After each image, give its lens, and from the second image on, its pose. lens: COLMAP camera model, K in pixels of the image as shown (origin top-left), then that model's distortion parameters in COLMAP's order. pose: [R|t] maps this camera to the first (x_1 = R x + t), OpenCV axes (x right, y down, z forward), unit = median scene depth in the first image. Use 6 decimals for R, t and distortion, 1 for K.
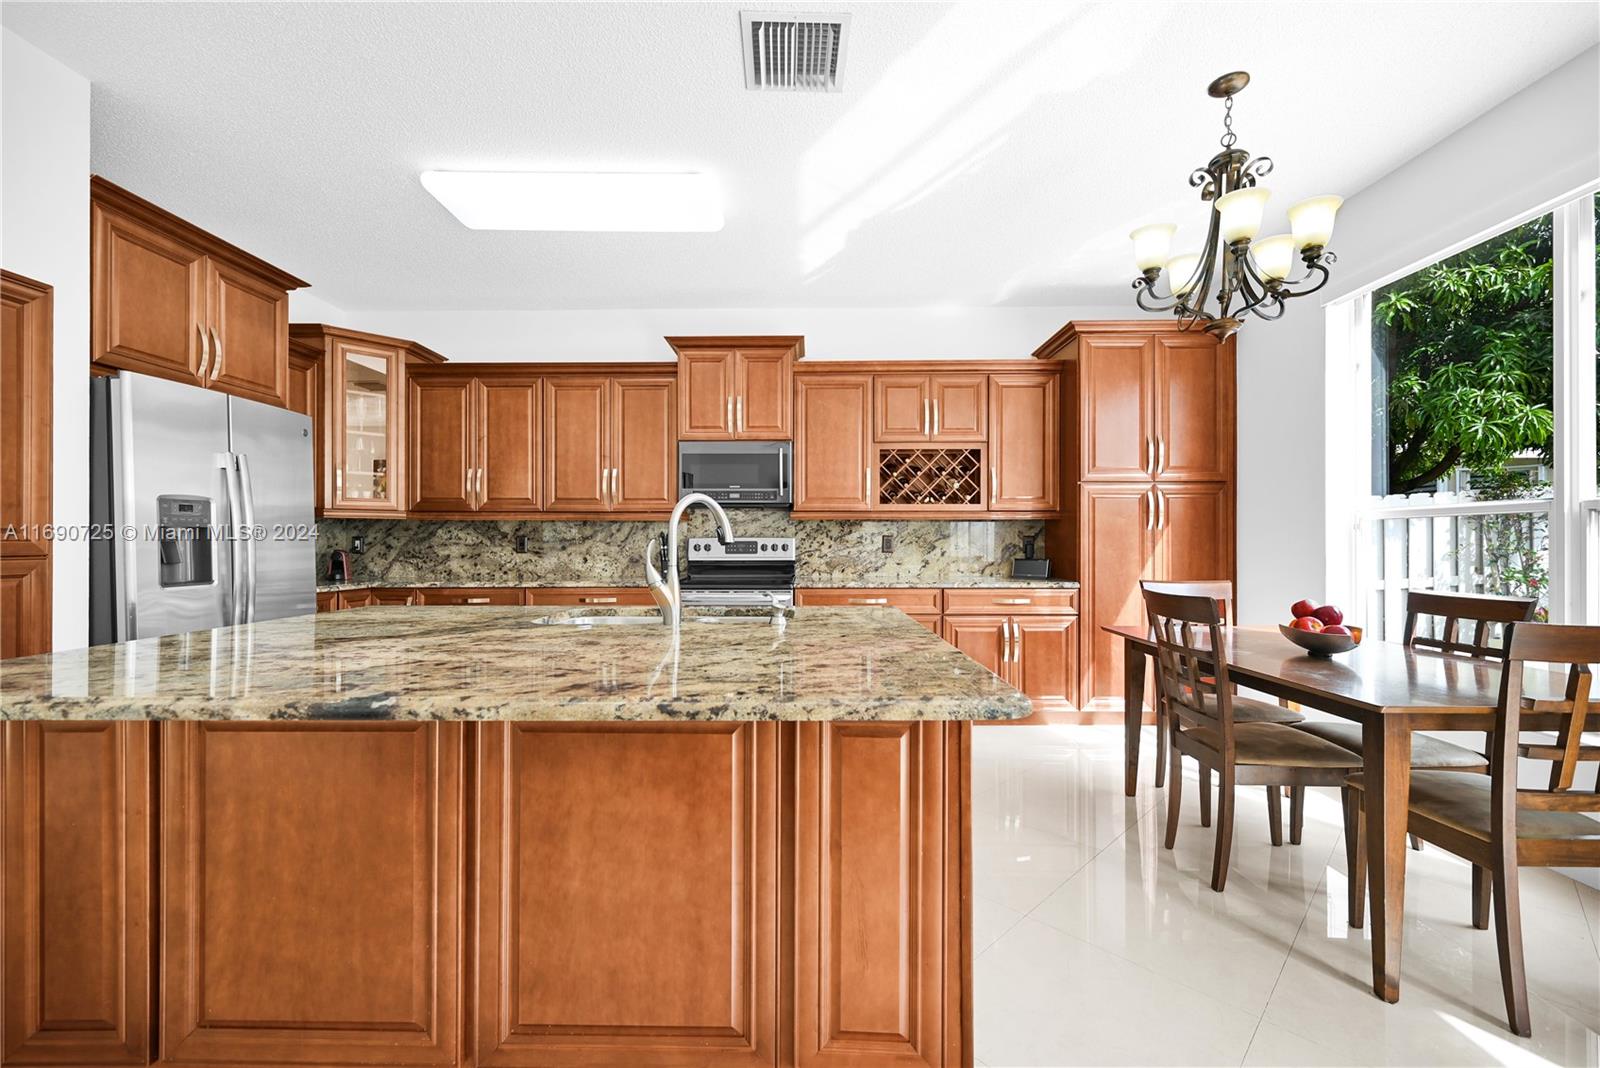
lens RADIAL K [[646.0, 0, 803.5], [0, 646.0, 542.9], [0, 0, 1]] dist [0.000056, 0.000031]
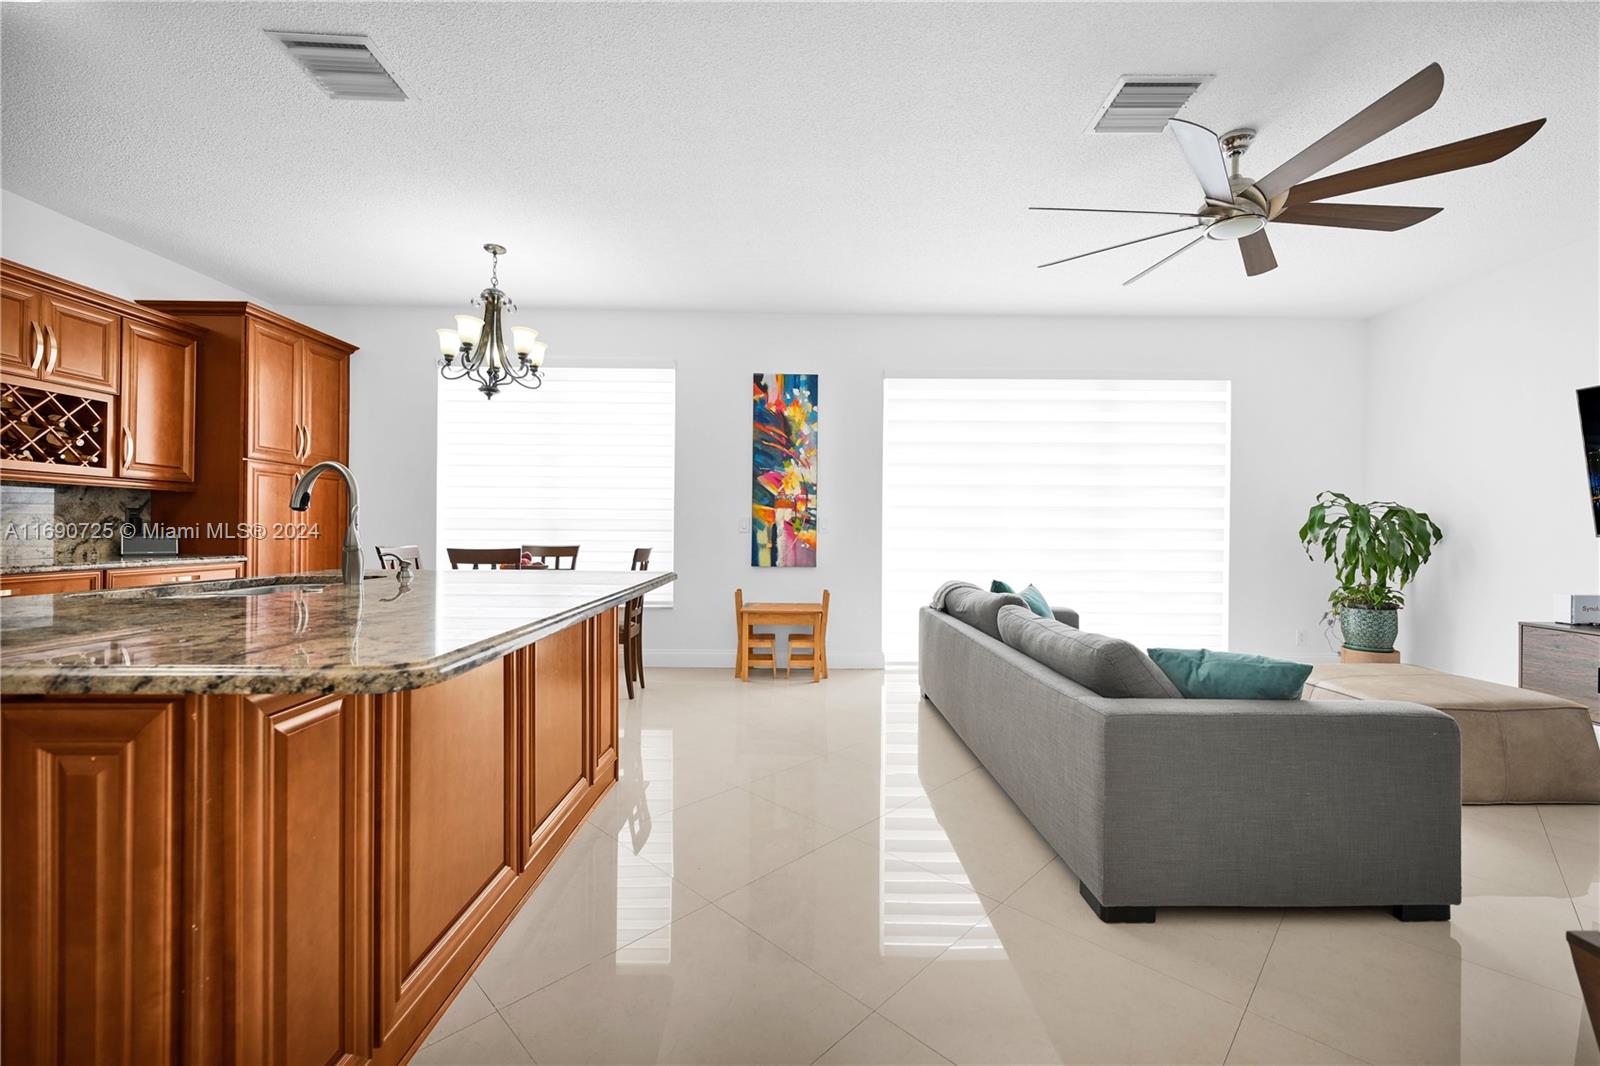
lens RADIAL K [[662.6, 0, 800.0], [0, 662.6, 533.0], [0, 0, 1]] dist [0.000338, 0.000117]
pose [[-0.019438, -0.003757, 0.999804, -0.596290], [-0.005737, 0.999977, 0.003646, 0.014668], [-0.999795, -0.005665, -0.019460, 0.122997]]
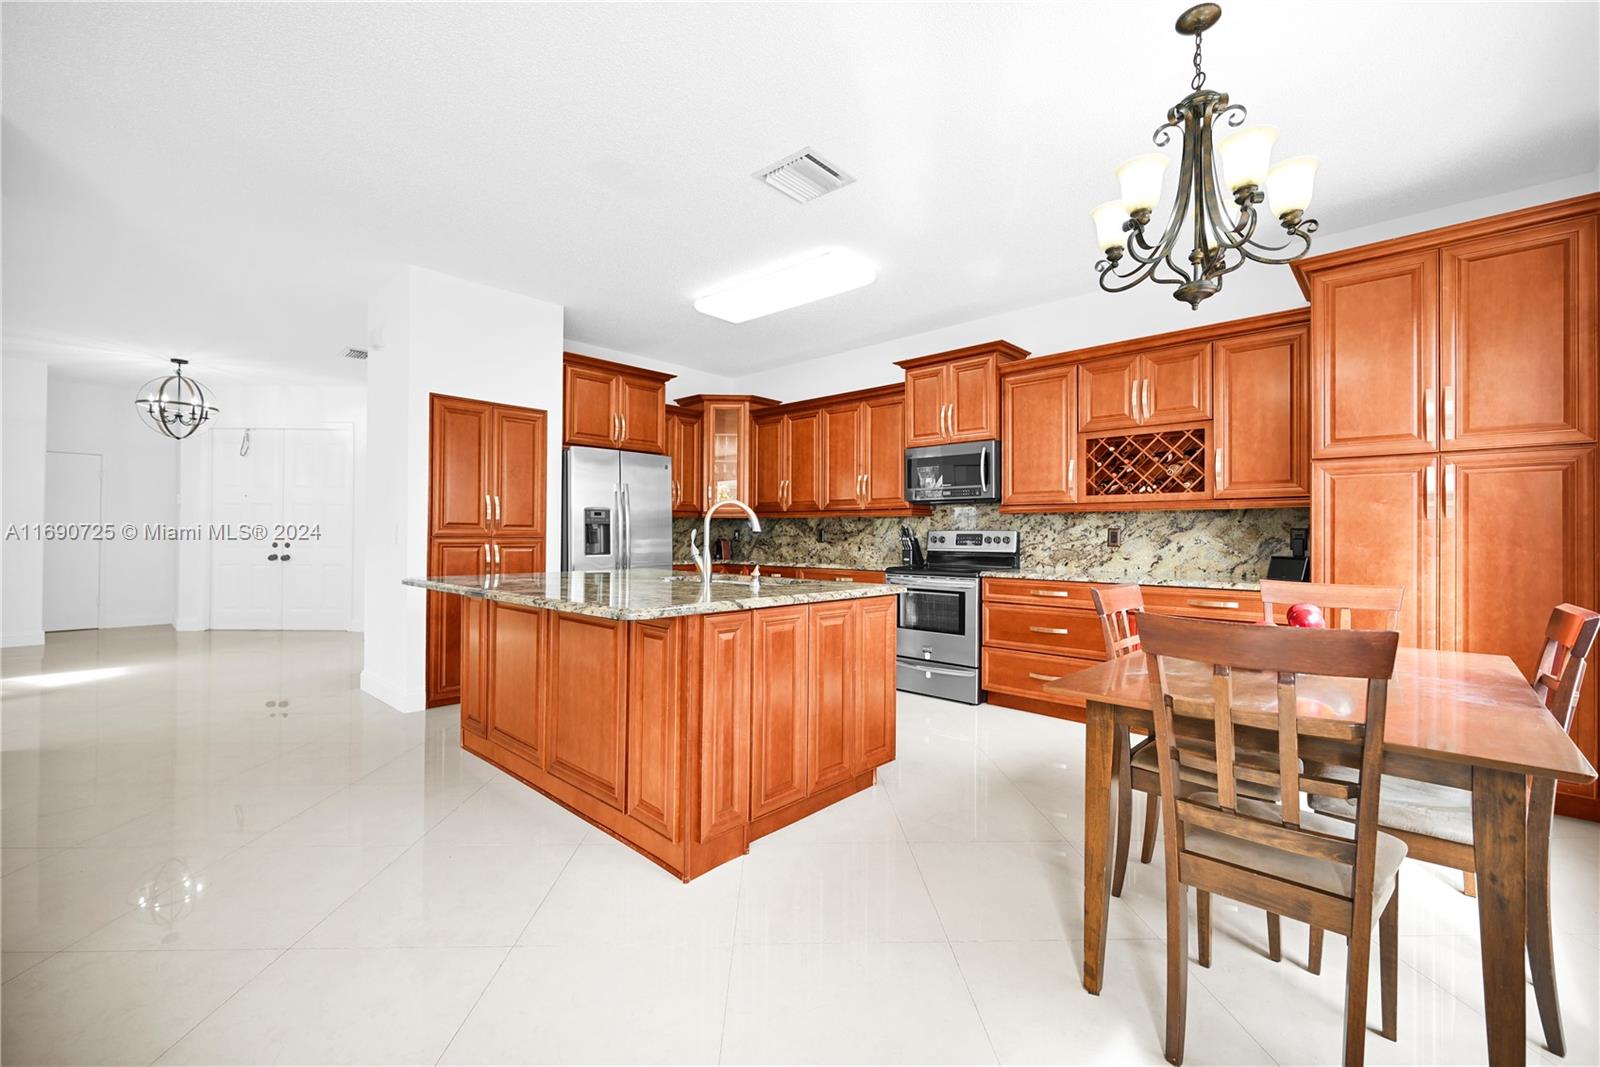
lens RADIAL K [[662.6, 0, 800.0], [0, 662.6, 533.5], [0, 0, 1]] dist [0.000338, 0.000117]
pose [[0.738032, 0.002934, -0.674760, 0.471617], [-0.008228, 0.999955, -0.004651, 0.004450], [0.674716, 0.008985, 0.738023, -0.020745]]
